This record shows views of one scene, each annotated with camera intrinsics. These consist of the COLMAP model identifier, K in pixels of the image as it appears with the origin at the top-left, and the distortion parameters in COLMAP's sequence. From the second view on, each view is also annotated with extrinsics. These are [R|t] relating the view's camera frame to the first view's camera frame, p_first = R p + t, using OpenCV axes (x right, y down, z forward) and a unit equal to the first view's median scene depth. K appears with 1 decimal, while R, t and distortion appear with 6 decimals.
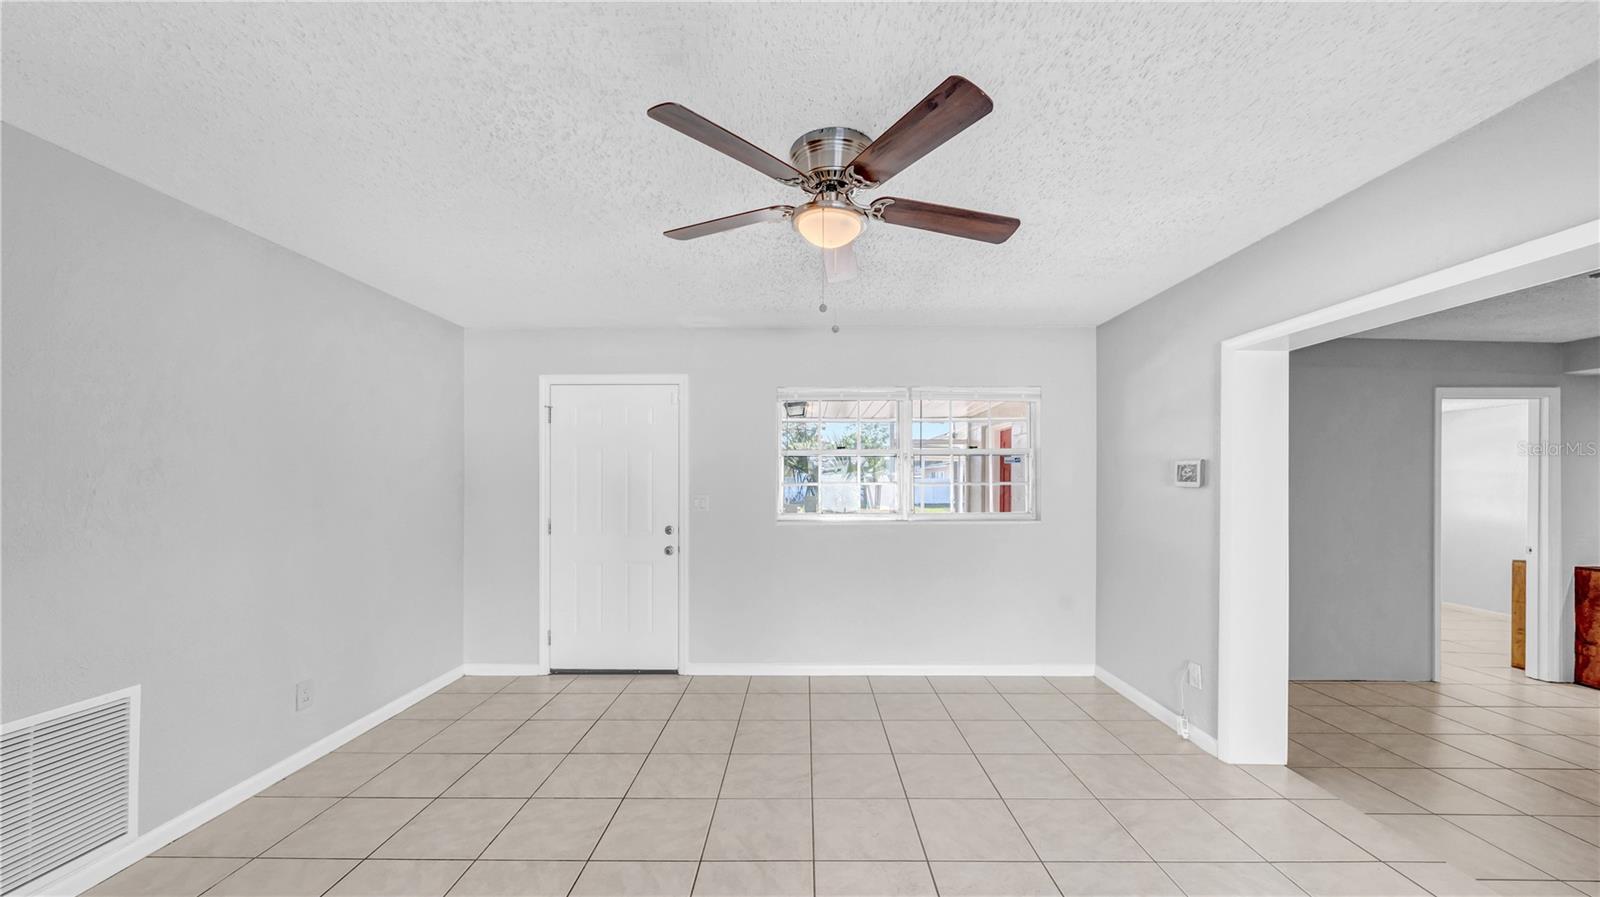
lens RADIAL K [[557.7, 0, 802.1], [0, 557.7, 491.1], [0, 0, 1]] dist [-0.001553, 0.000042]
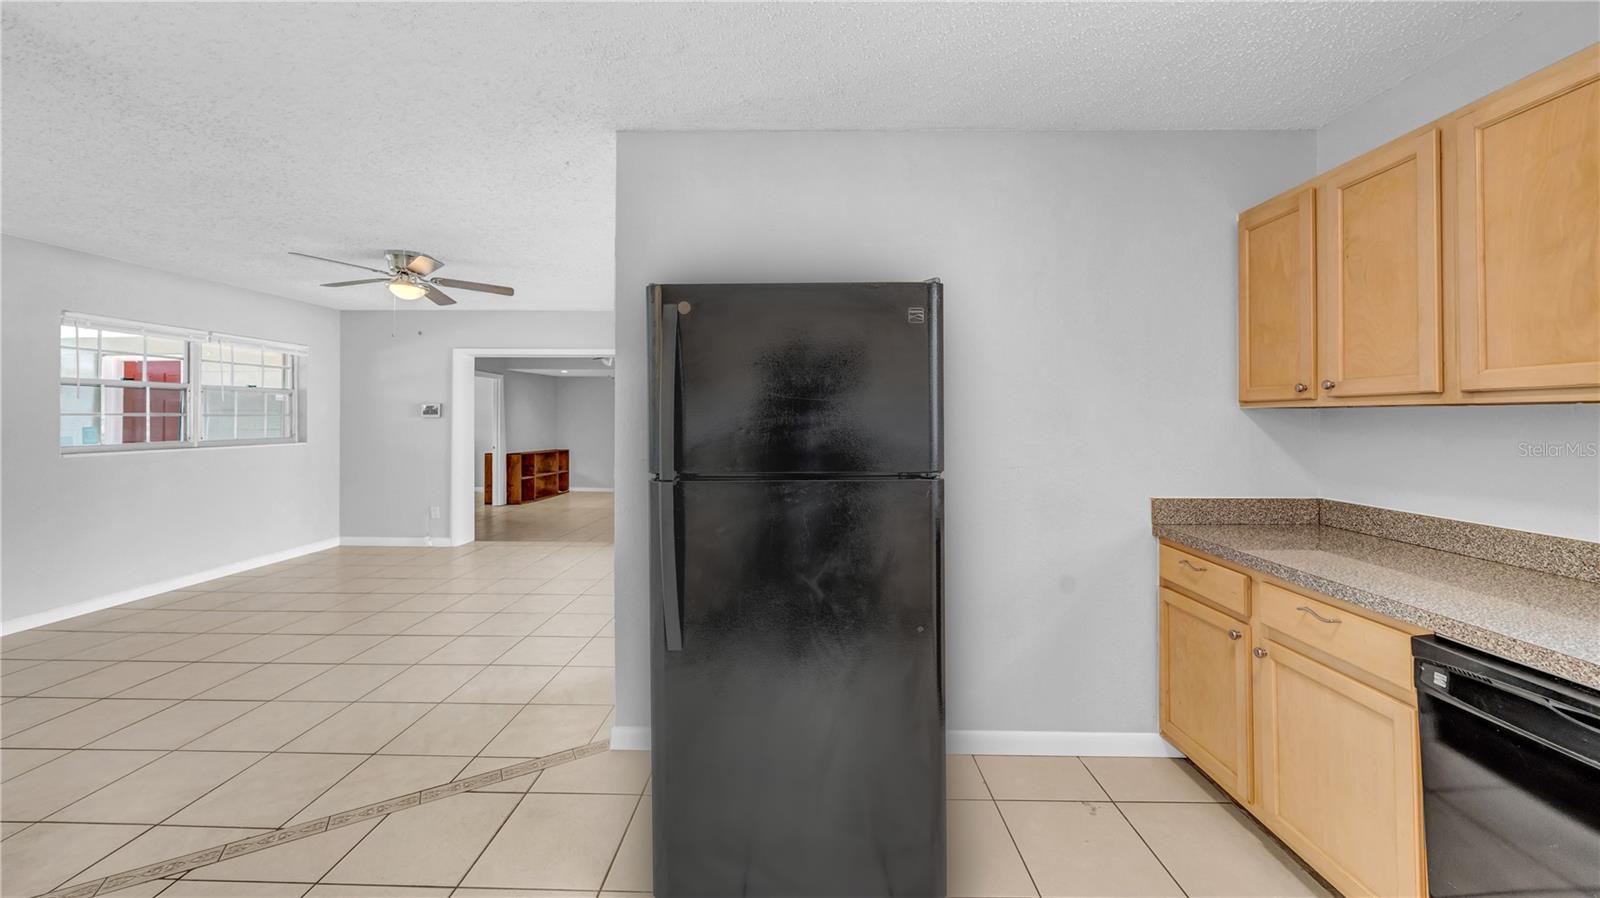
lens RADIAL K [[569.8, 0, 800.0], [0, 569.8, 449.0], [0, 0, 1]] dist [-0.000225, 0.000009]
pose [[0.012157, -0.051172, 0.998616, -0.954984], [0.009801, 0.998648, 0.051054, 0.010288], [-0.999878, 0.009167, 0.012642, -0.240233]]
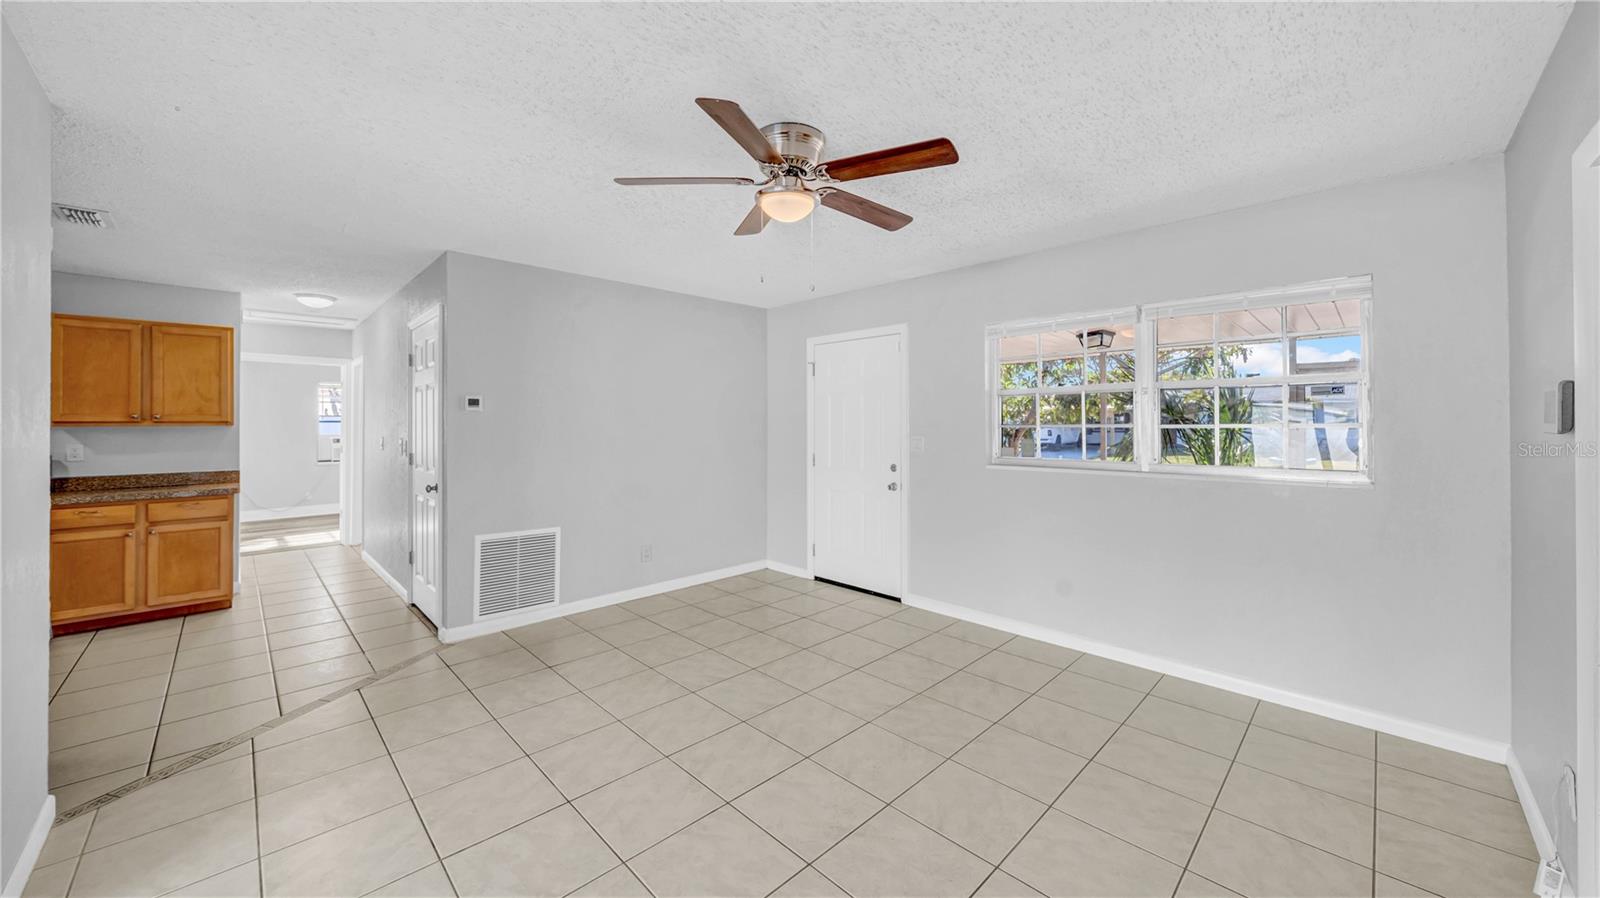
lens RADIAL K [[571.5, 0, 806.7], [0, 571.5, 427.5], [0, 0, 1]] dist [0.000489, 0.000019]
pose [[0.715862, 0.003856, -0.698231, 0.447179], [-0.011798, 0.999909, -0.006575, 0.000271], [0.698142, 0.012945, 0.715843, 0.086692]]
